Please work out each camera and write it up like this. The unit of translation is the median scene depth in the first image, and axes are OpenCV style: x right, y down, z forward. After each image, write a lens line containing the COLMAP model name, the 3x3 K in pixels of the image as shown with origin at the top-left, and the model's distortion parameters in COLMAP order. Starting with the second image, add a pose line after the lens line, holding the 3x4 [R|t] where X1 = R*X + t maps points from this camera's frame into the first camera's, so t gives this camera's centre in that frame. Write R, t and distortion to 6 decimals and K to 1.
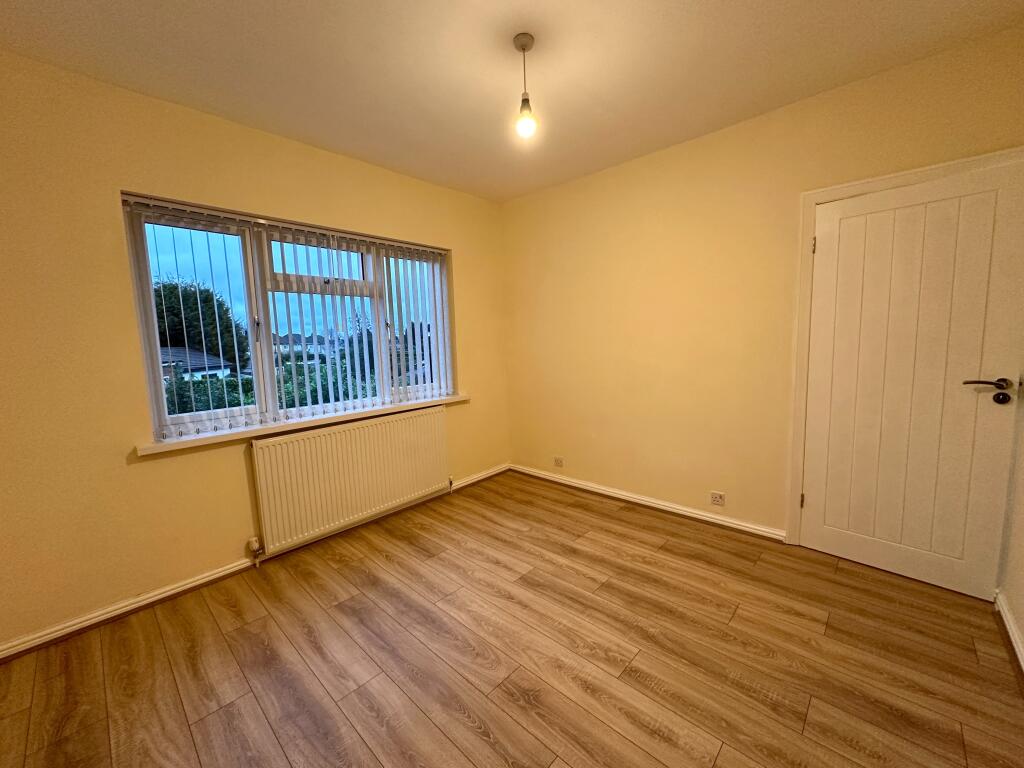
lens RADIAL K [[409.6, 0, 512.8], [0, 409.6, 382.9], [0, 0, 1]] dist [-0.001749, -0.000375]
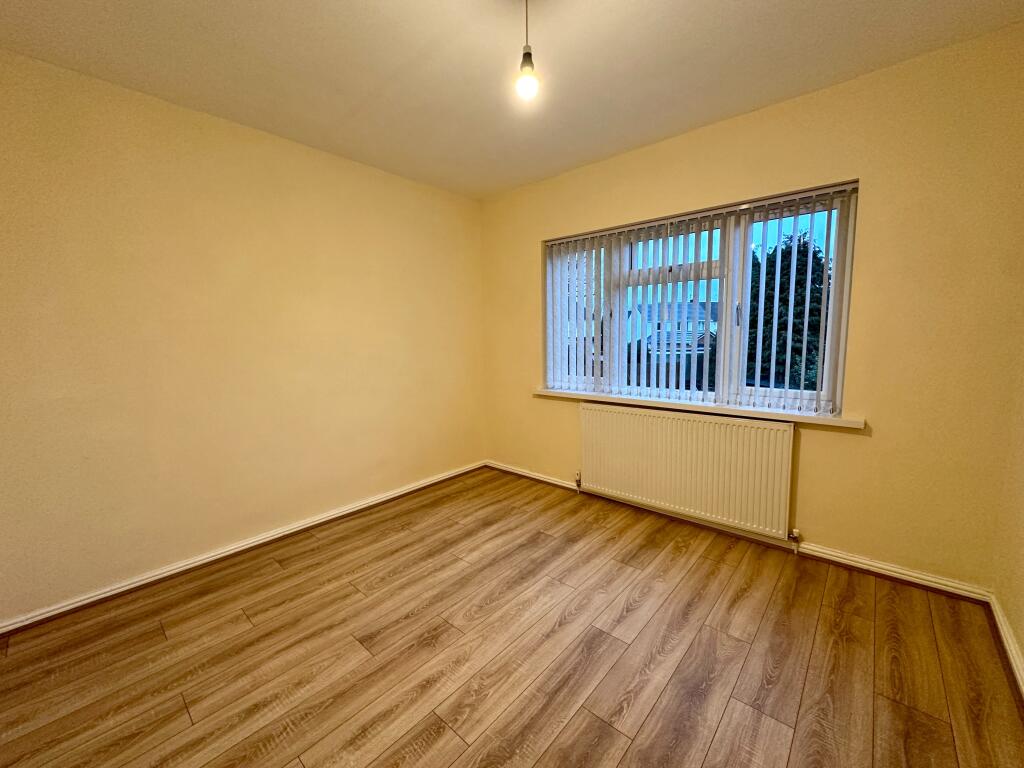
lens RADIAL K [[409.6, 0, 512.8], [0, 409.6, 382.9], [0, 0, 1]] dist [-0.001749, -0.000375]
pose [[0.024785, 0.148450, -0.988609, 0.807081], [-0.092169, 0.985040, 0.145604, -0.115060], [0.995435, 0.087511, 0.038096, 0.824490]]
